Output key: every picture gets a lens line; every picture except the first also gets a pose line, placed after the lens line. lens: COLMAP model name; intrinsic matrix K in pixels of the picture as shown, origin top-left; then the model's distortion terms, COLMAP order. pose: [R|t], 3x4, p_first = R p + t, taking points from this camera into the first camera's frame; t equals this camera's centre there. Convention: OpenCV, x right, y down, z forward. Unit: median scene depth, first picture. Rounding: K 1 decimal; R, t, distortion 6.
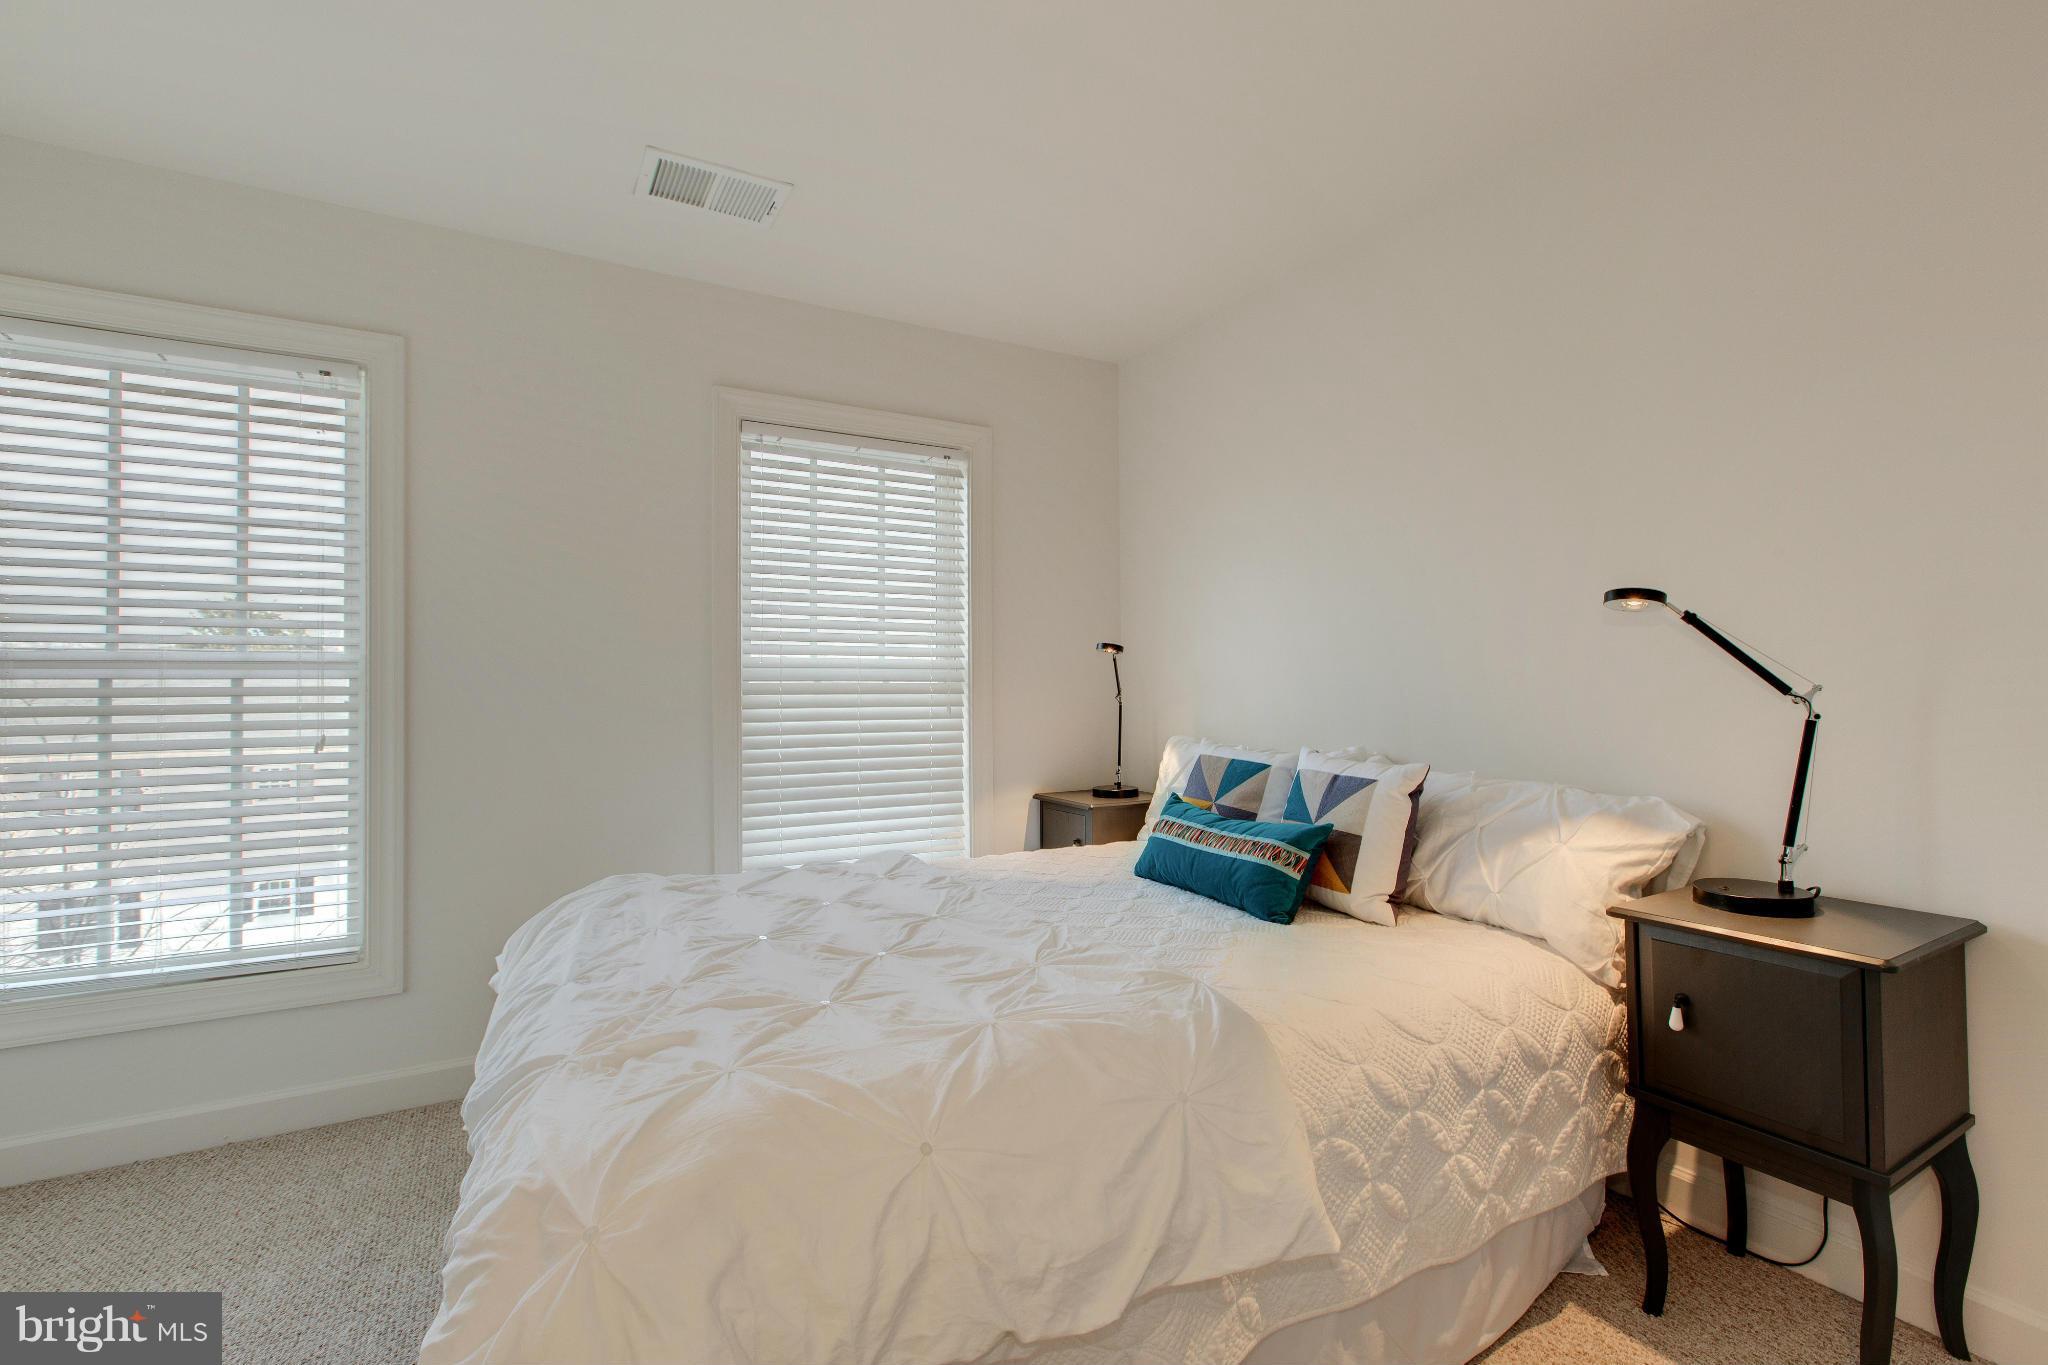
lens RADIAL K [[905.2, 0, 1018.7], [0, 905.2, 679.9], [0, 0, 1]] dist [0.002040, -0.001492]
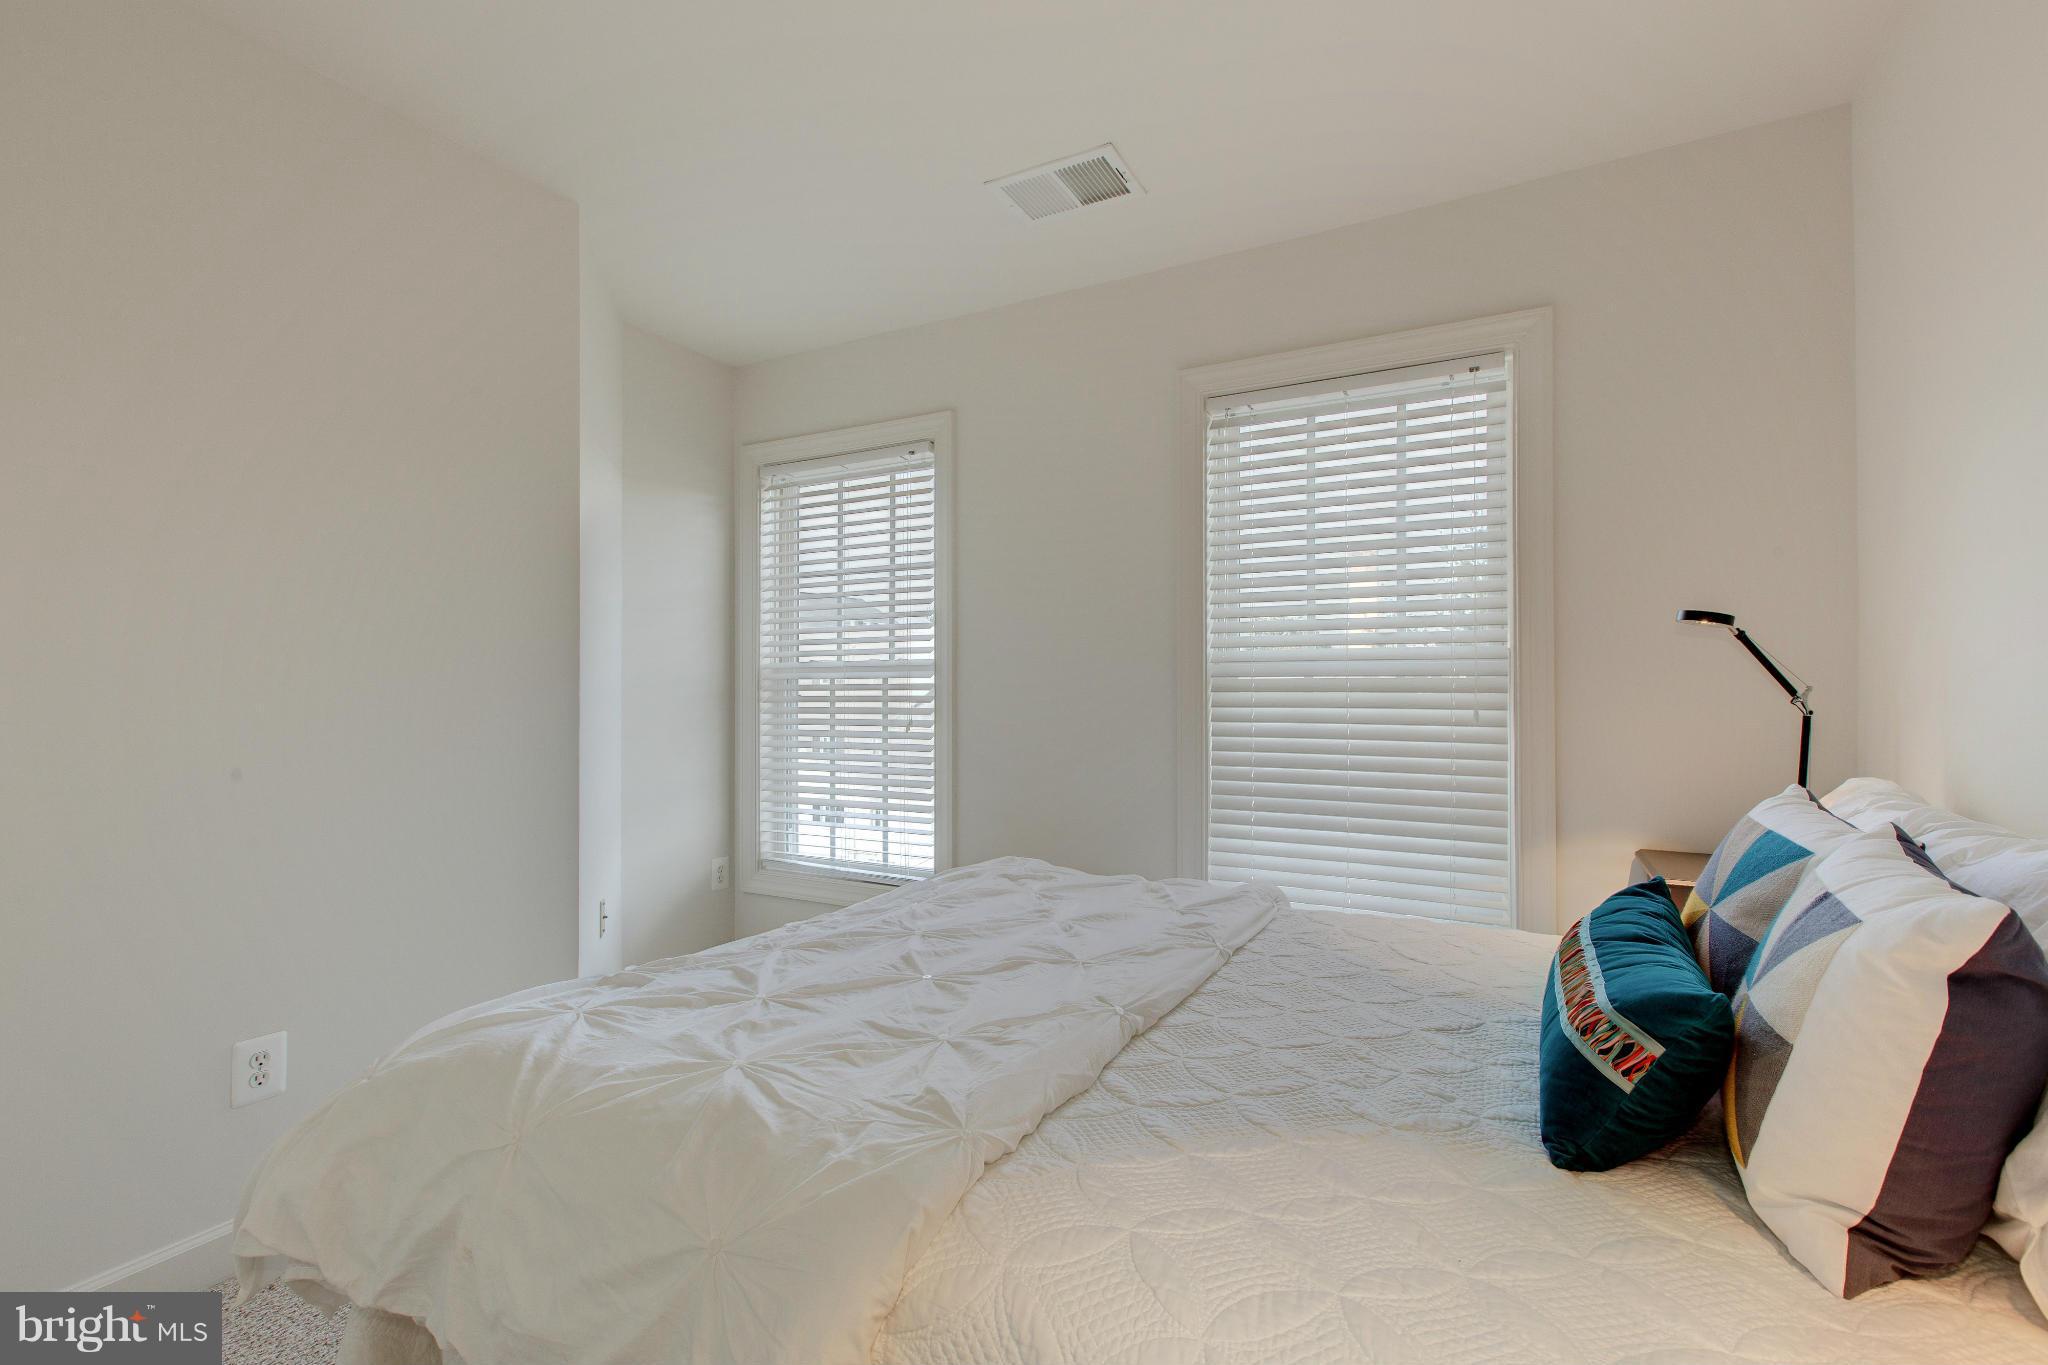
lens RADIAL K [[905.2, 0, 1018.7], [0, 905.2, 679.9], [0, 0, 1]] dist [0.002040, -0.001492]
pose [[0.533673, -0.001775, -0.845689, 0.469907], [0.009421, 0.999948, 0.003846, -0.001484], [0.845638, -0.010020, 0.533662, 0.409810]]
